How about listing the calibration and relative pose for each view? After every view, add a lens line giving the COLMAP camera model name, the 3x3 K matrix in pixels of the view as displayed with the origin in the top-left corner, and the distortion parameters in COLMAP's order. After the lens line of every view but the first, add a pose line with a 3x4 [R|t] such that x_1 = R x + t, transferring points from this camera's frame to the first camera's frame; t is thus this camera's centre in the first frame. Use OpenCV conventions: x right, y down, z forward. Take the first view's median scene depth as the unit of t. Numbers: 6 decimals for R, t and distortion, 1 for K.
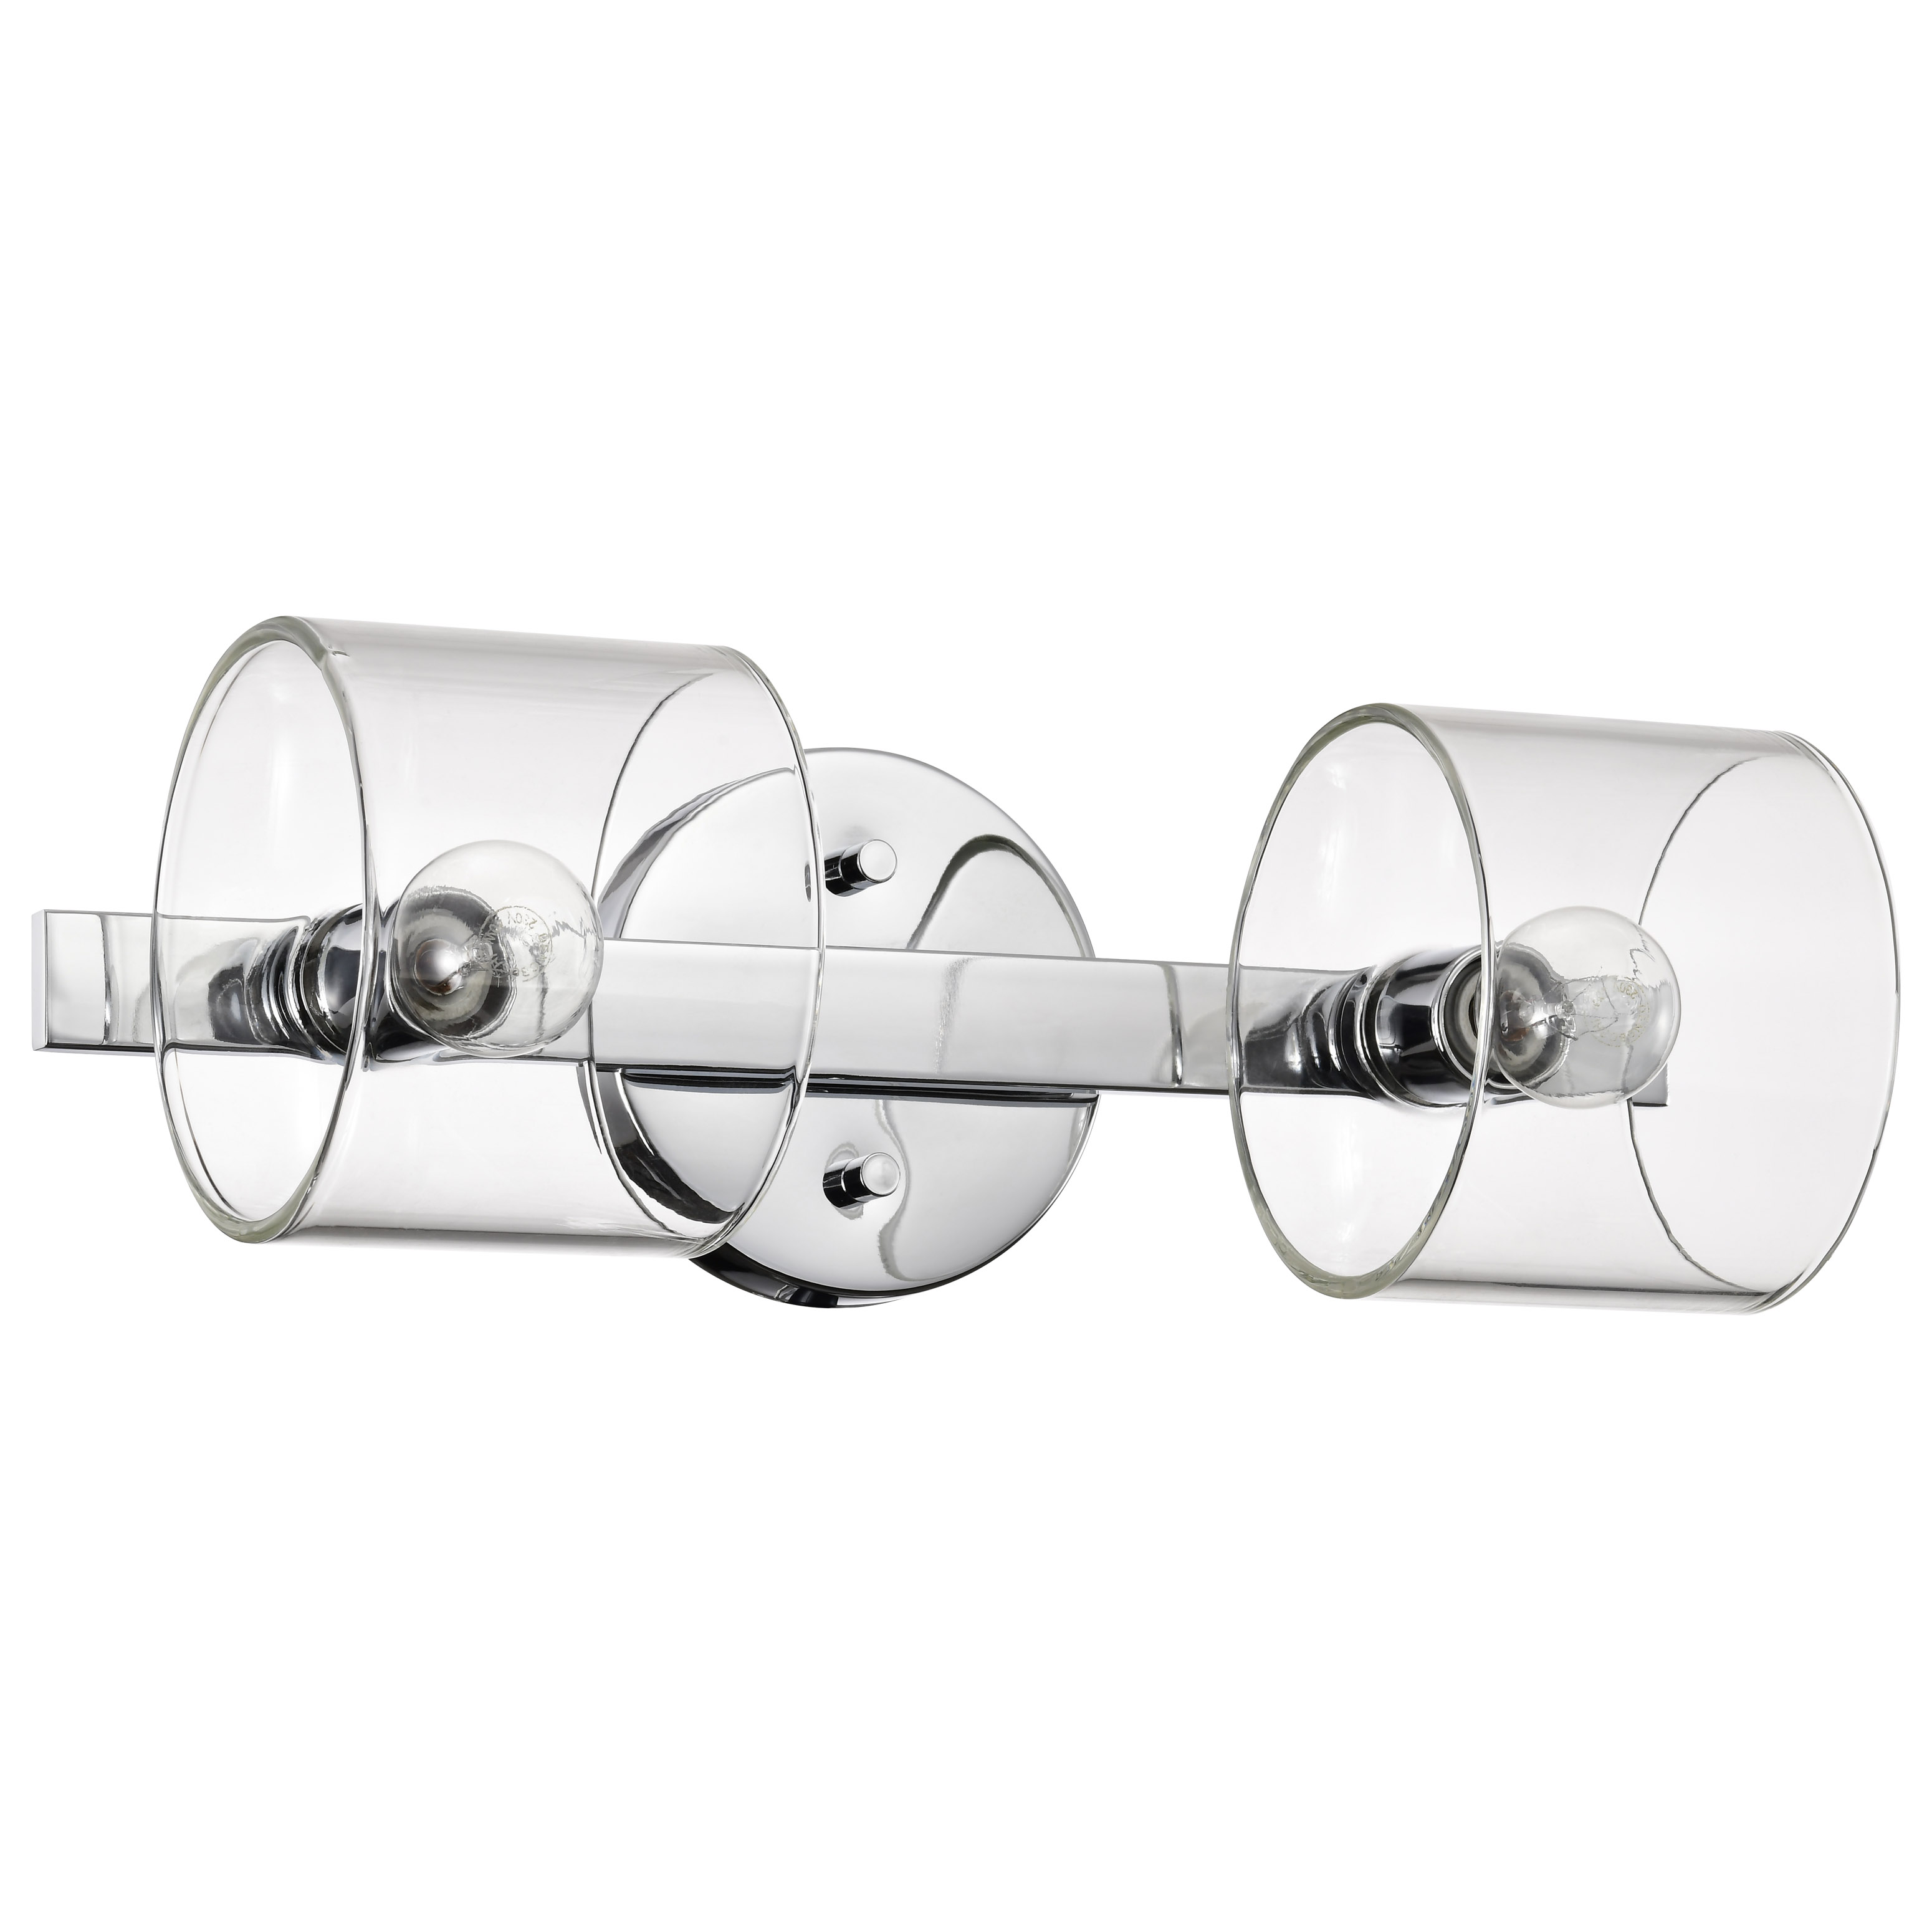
lens RADIAL K [[5204.5, 0, 965.5], [0, 5204.5, 978.1], [0, 0, 1]] dist [0.770643, 0.000000]
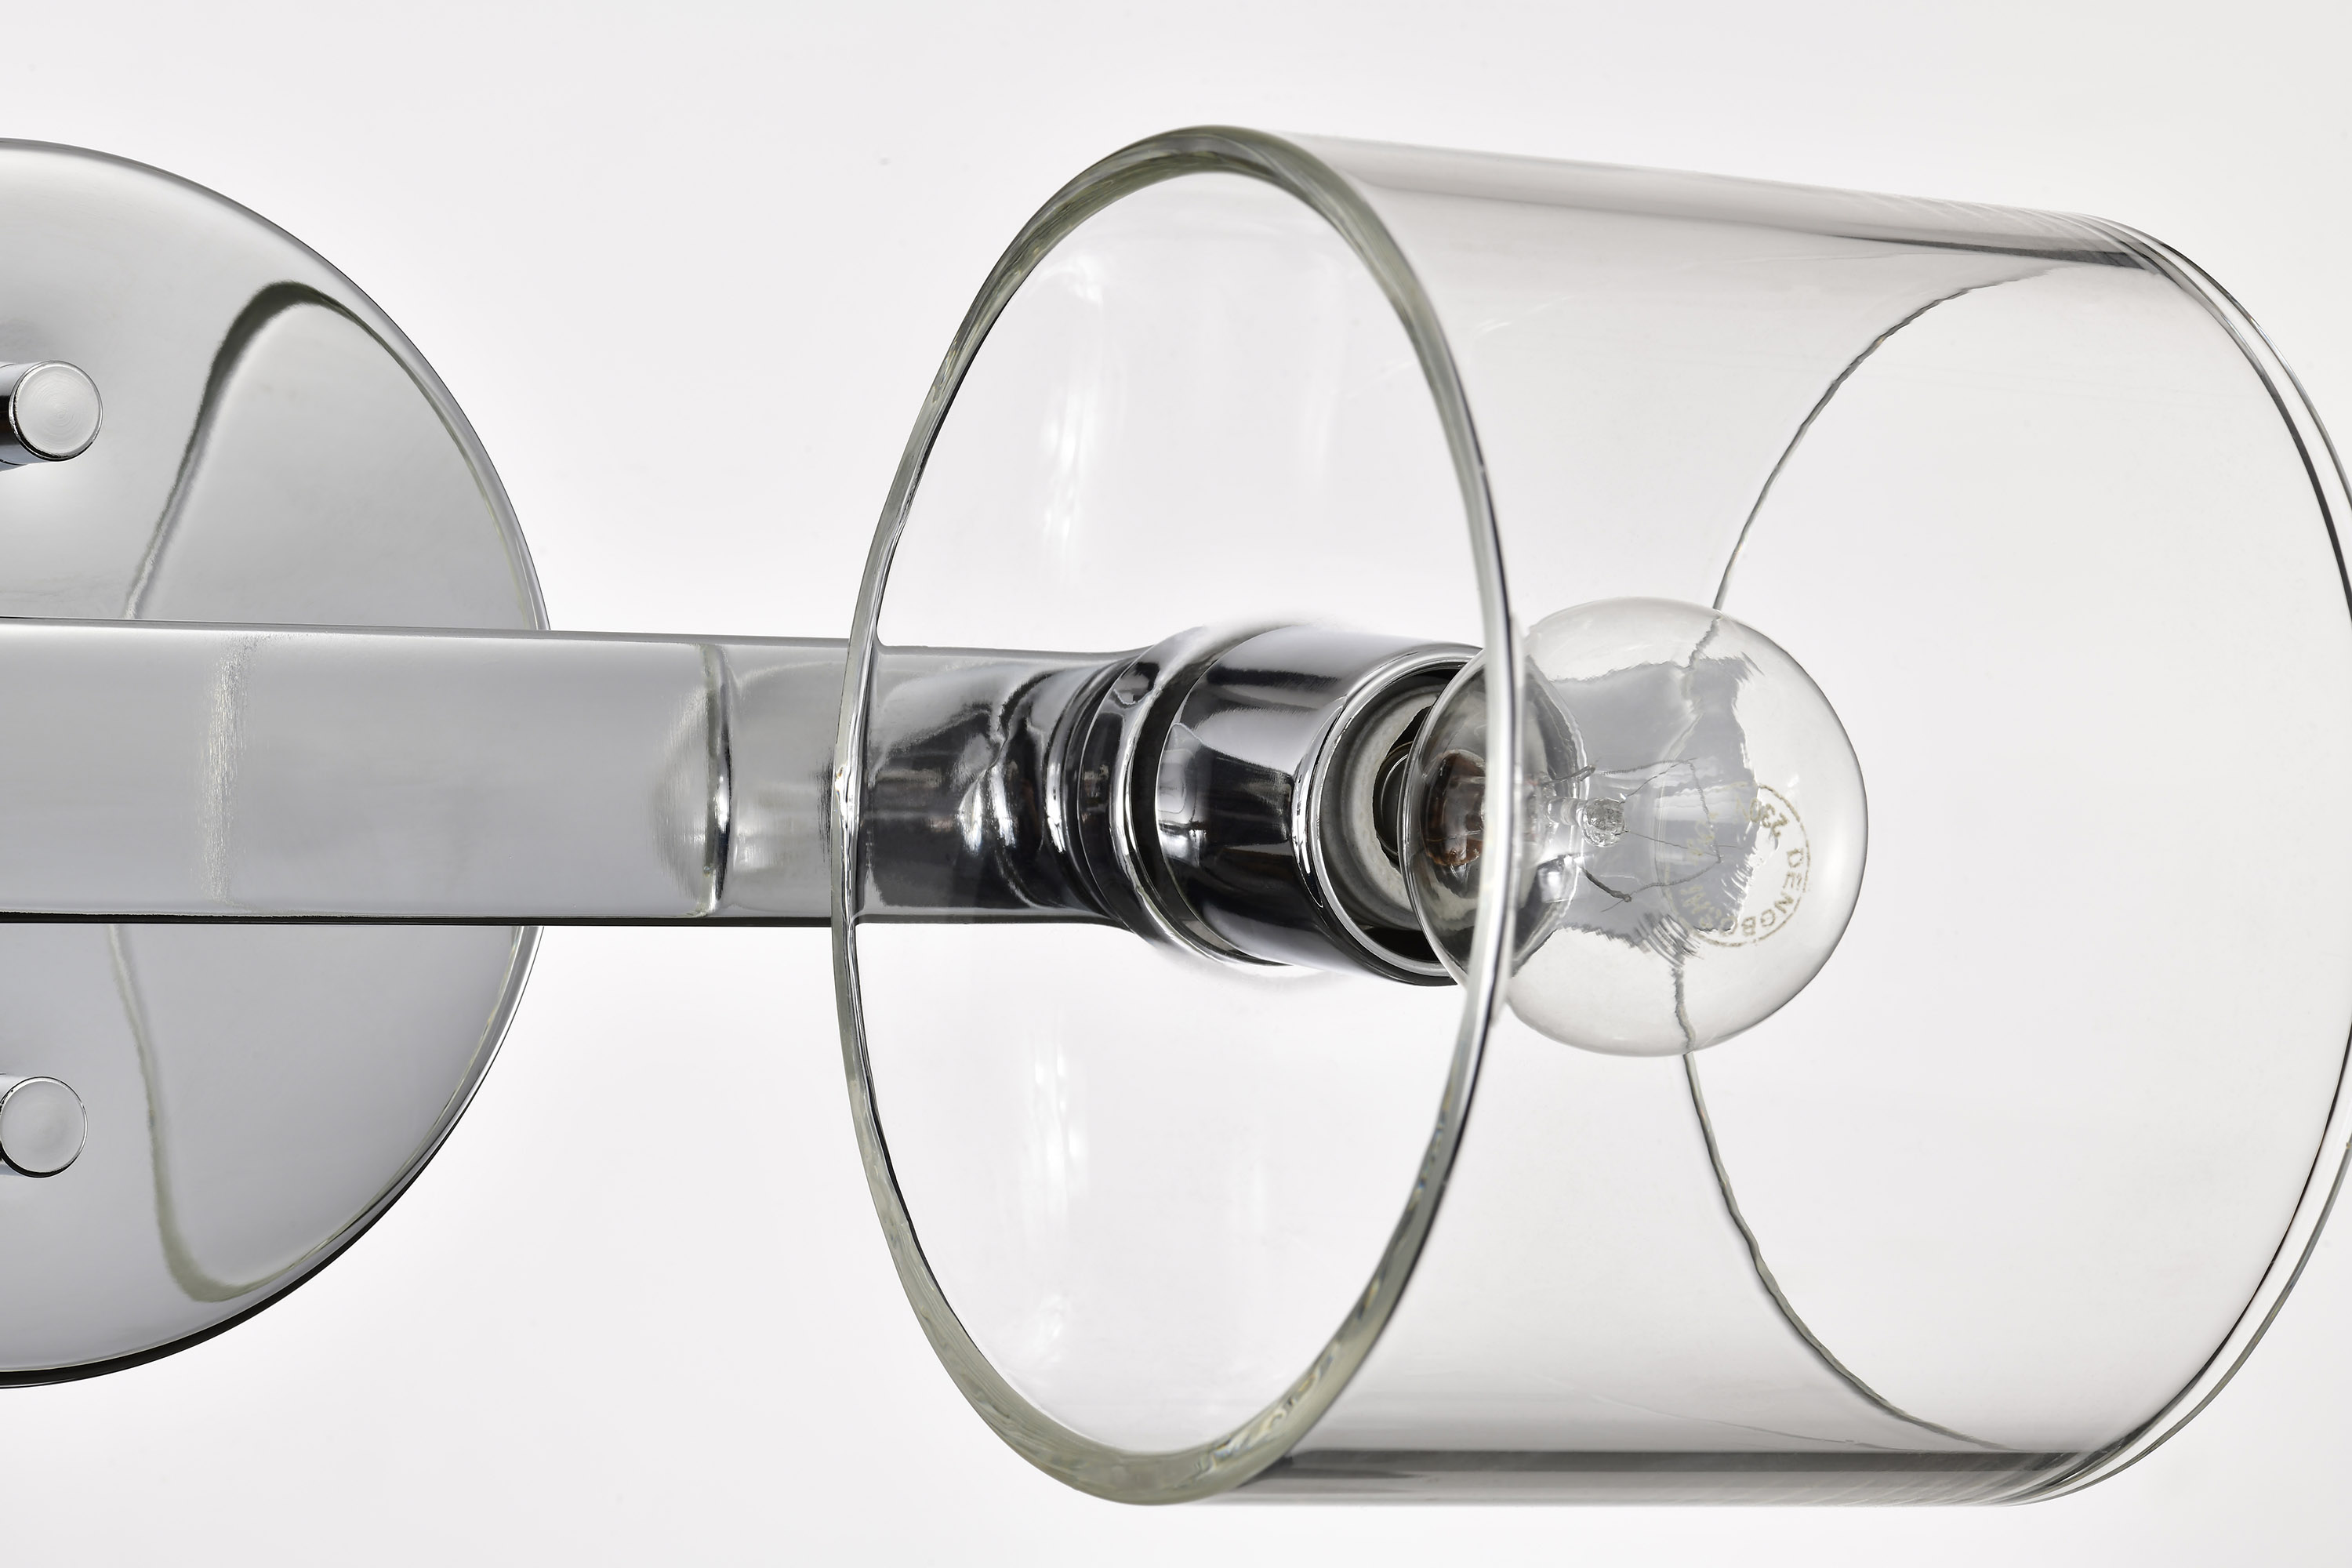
lens RADIAL K [[6397.9, 0, 1182.4], [0, 6397.9, 778.6], [0, 0, 1]] dist [-0.041844, 0.000000]
pose [[0.992924, 0.024863, 0.116118, 0.015663], [-0.034593, 0.995987, 0.082541, -0.038180], [-0.113599, -0.085973, 0.989800, 0.445623]]
